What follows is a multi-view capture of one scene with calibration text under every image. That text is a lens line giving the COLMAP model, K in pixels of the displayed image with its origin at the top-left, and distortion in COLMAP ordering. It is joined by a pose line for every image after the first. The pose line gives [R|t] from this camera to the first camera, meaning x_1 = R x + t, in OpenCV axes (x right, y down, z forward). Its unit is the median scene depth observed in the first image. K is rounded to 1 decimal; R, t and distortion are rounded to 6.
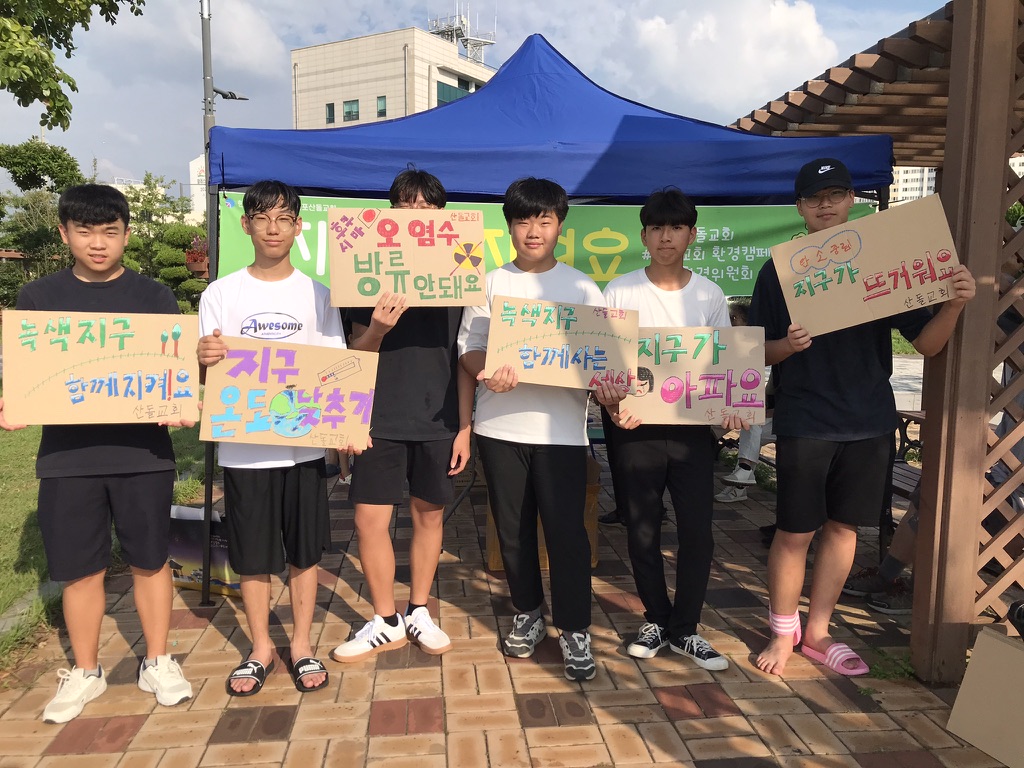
lens RADIAL K [[848.6, 0, 504.7], [0, 848.6, 387.2], [0, 0, 1]] dist [0.011610, 0.013498]
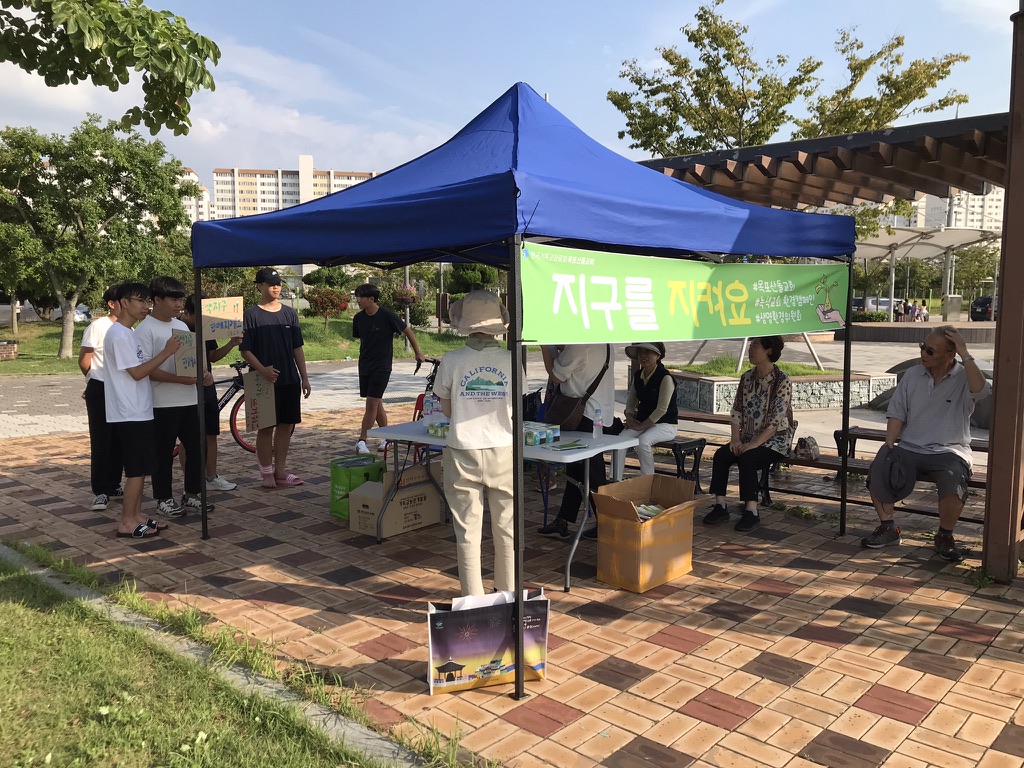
lens RADIAL K [[842.1, 0, 510.4], [0, 842.1, 383.7], [0, 0, 1]] dist [-0.005644, -0.002243]
pose [[0.755185, -0.072793, 0.651457, -1.094126], [0.077706, 0.996749, 0.021296, -0.112510], [-0.650889, 0.034540, 0.758386, 0.383450]]
